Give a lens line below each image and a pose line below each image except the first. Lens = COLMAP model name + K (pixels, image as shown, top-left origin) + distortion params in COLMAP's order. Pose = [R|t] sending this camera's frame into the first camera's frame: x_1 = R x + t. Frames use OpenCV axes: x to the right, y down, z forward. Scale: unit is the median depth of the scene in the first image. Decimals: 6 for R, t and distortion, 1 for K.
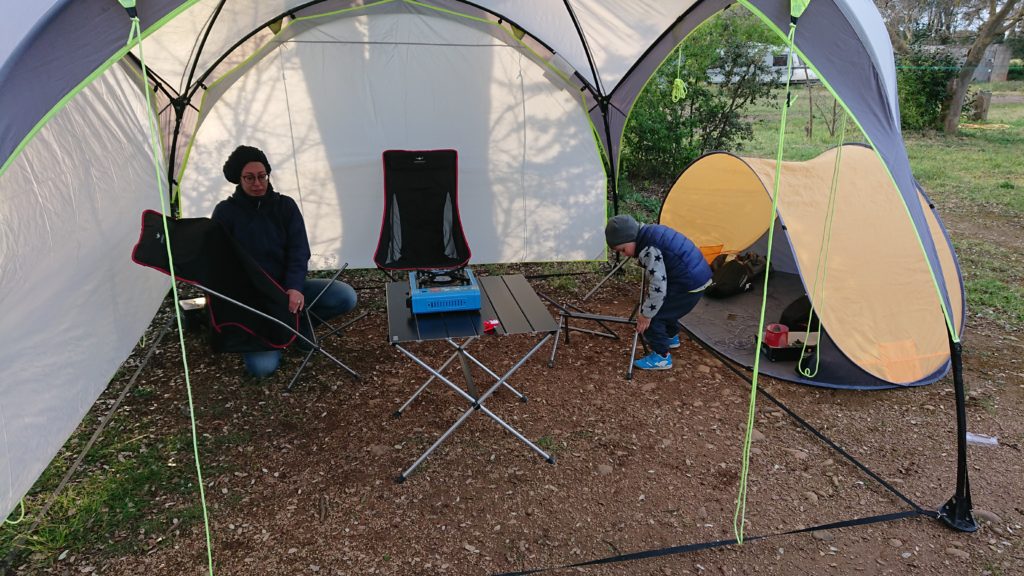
lens RADIAL K [[706.2, 0, 512.0], [0, 706.2, 288.0], [0, 0, 1]] dist [-0.001118, 0.006245]
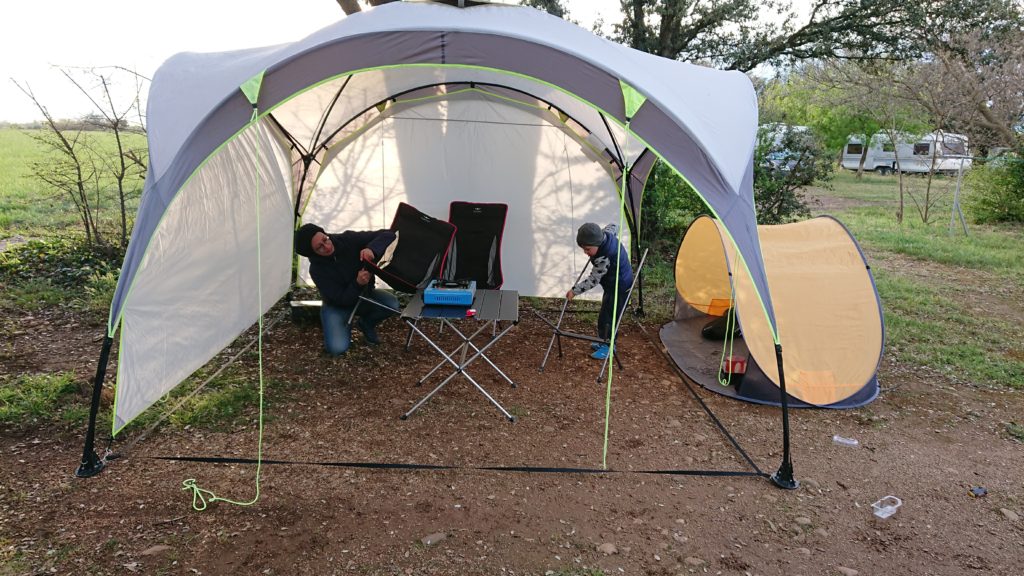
lens RADIAL K [[706.2, 0, 512.0], [0, 706.2, 288.0], [0, 0, 1]] dist [-0.001118, 0.006245]
pose [[0.979559, 0.076714, -0.185953, 0.193309], [-0.094764, 0.991406, -0.090192, 0.074992], [0.177436, 0.105970, 0.978410, -0.251222]]
